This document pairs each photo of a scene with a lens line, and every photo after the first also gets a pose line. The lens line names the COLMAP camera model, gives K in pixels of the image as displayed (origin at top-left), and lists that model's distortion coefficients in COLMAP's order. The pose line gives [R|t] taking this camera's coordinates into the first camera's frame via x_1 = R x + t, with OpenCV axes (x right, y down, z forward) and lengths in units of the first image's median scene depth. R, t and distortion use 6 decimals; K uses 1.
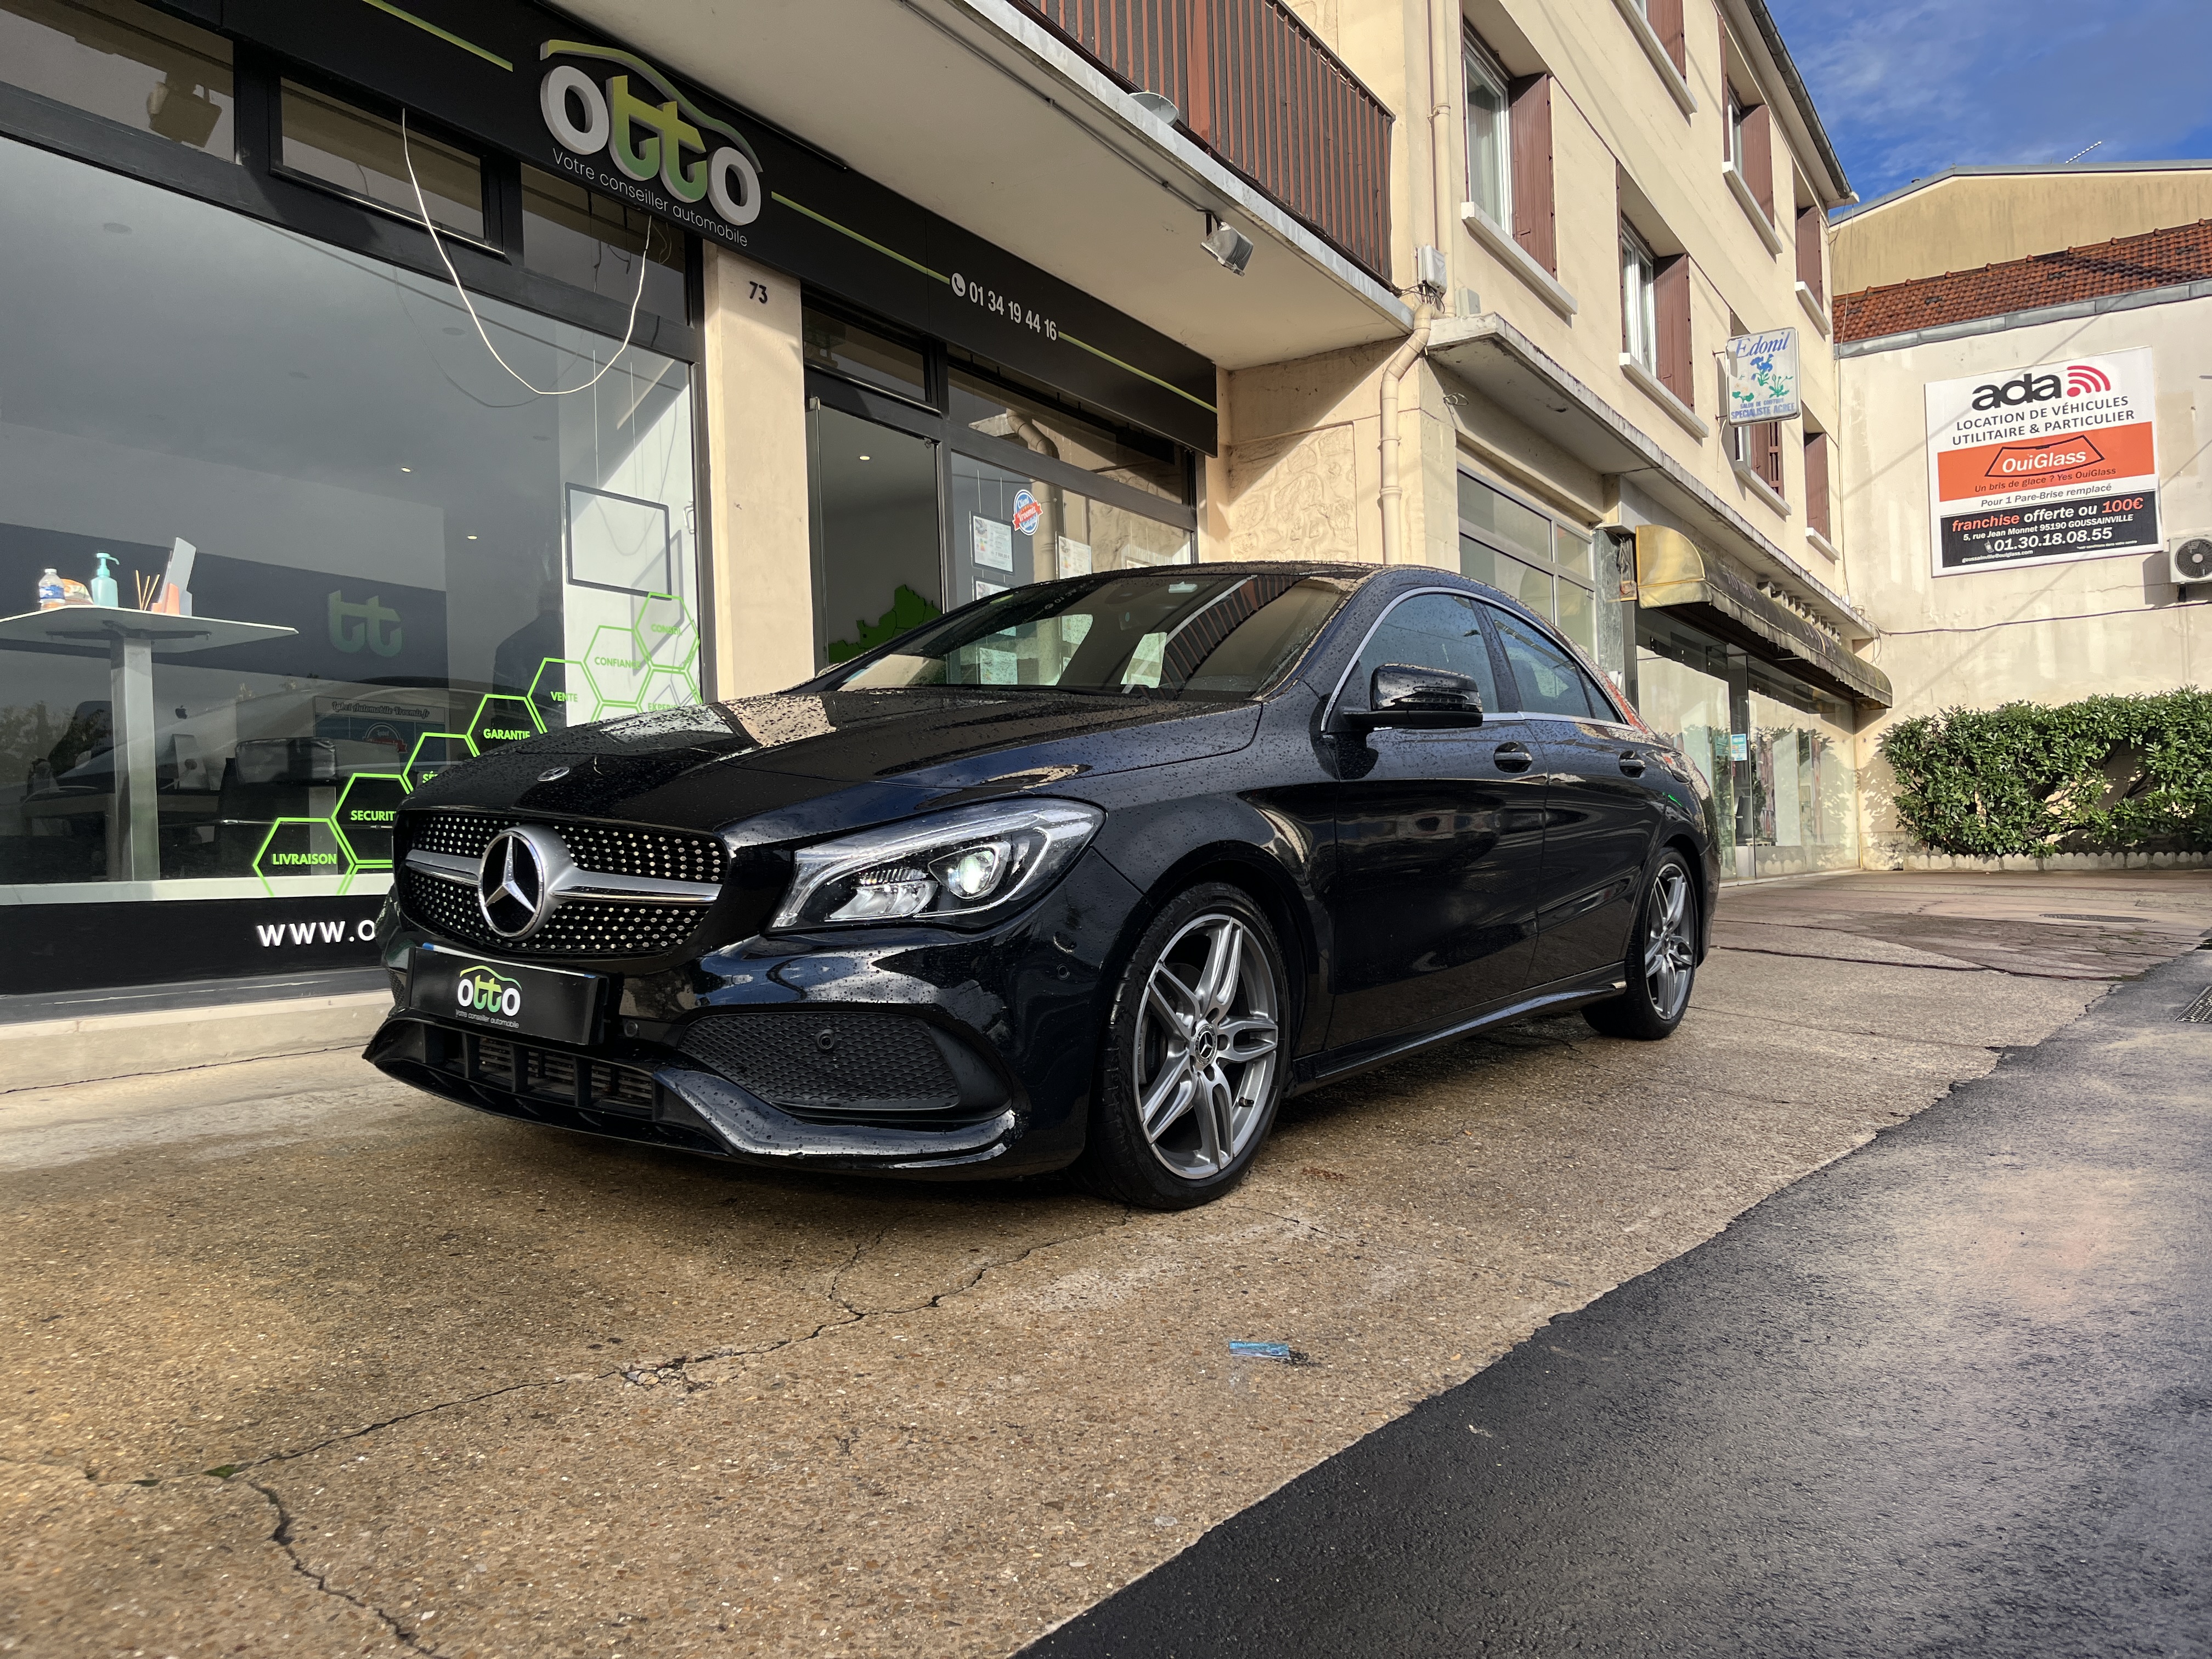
lens RADIAL K [[1681.9, 0, 1112.3], [0, 1681.9, 836.3], [0, 0, 1]] dist [0.089345, -0.128071]
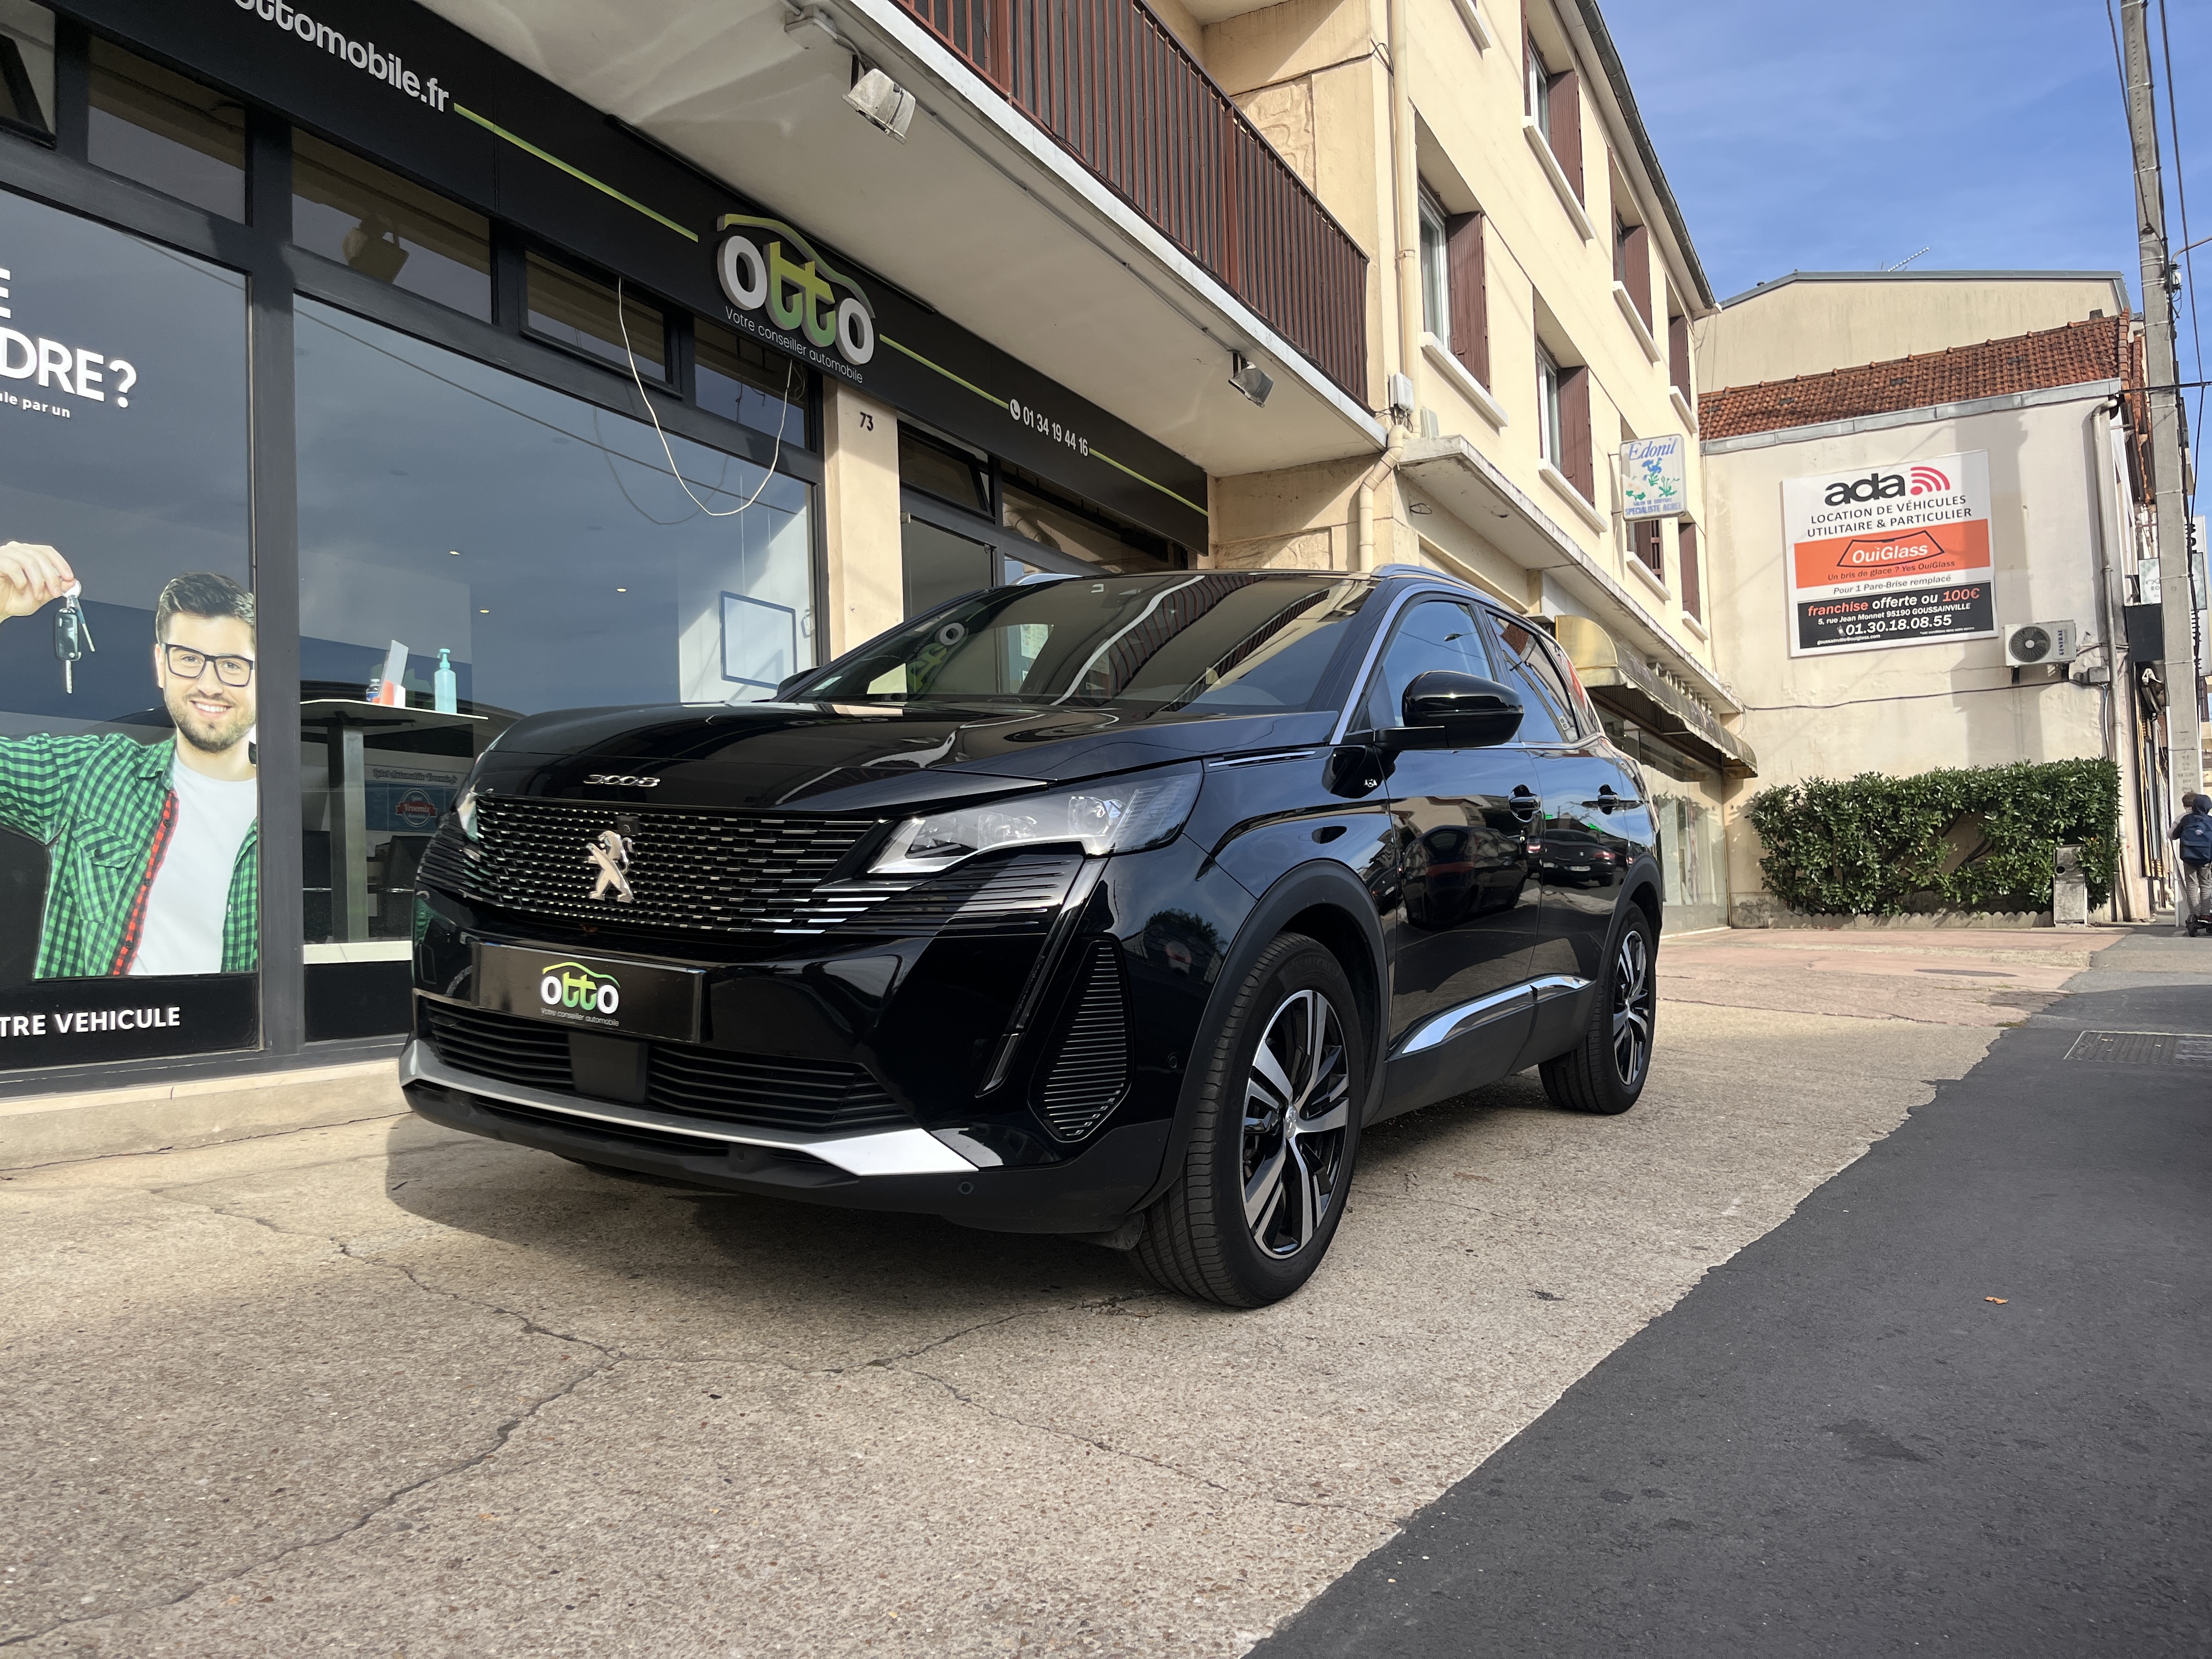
lens RADIAL K [[1697.7, 0, 1099.8], [0, 1697.7, 838.2], [0, 0, 1]] dist [0.078083, -0.103957]
pose [[0.996531, 0.005641, 0.083032, -0.083561], [-0.003068, 0.999512, -0.031083, -0.003780], [-0.083167, 0.030721, 0.996062, -0.081184]]
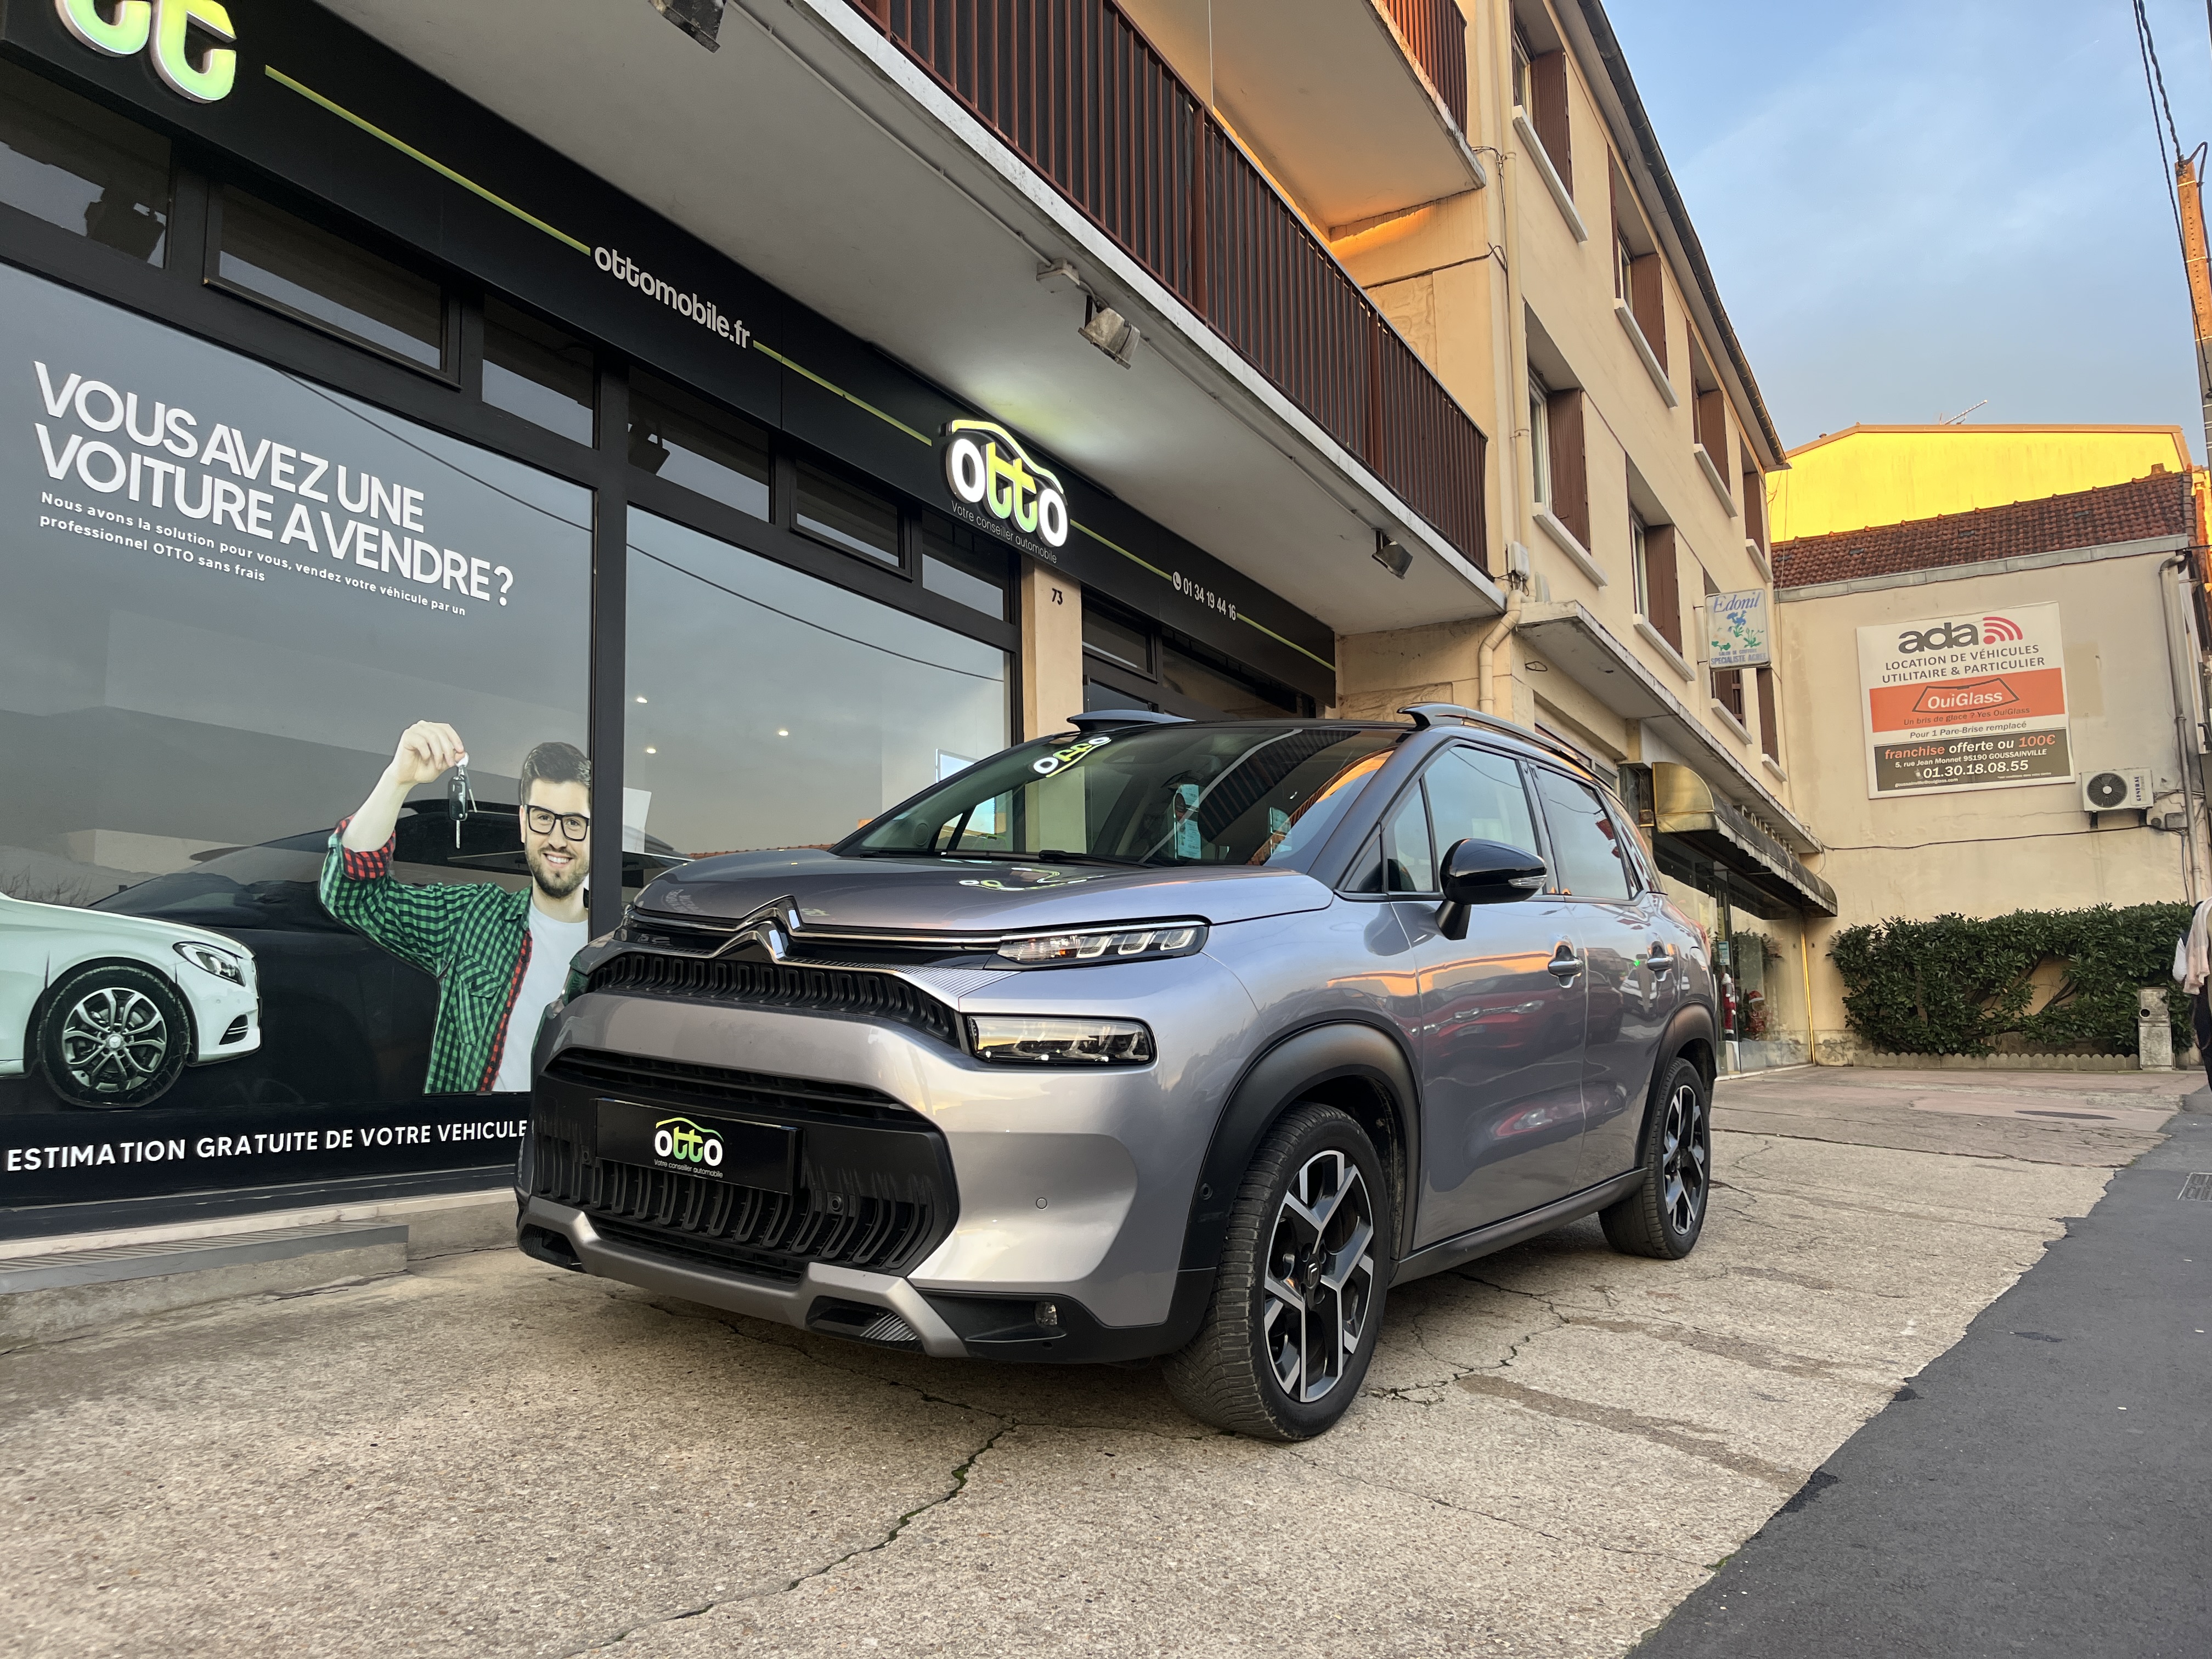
lens RADIAL K [[1691.1, 0, 1097.1], [0, 1691.1, 829.9], [0, 0, 1]] dist [0.090585, -0.129139]
pose [[0.998411, 0.022814, 0.051529, -0.136760], [-0.017139, 0.994002, -0.108008, -0.006629], [-0.053684, 0.106953, 0.992814, -0.133539]]
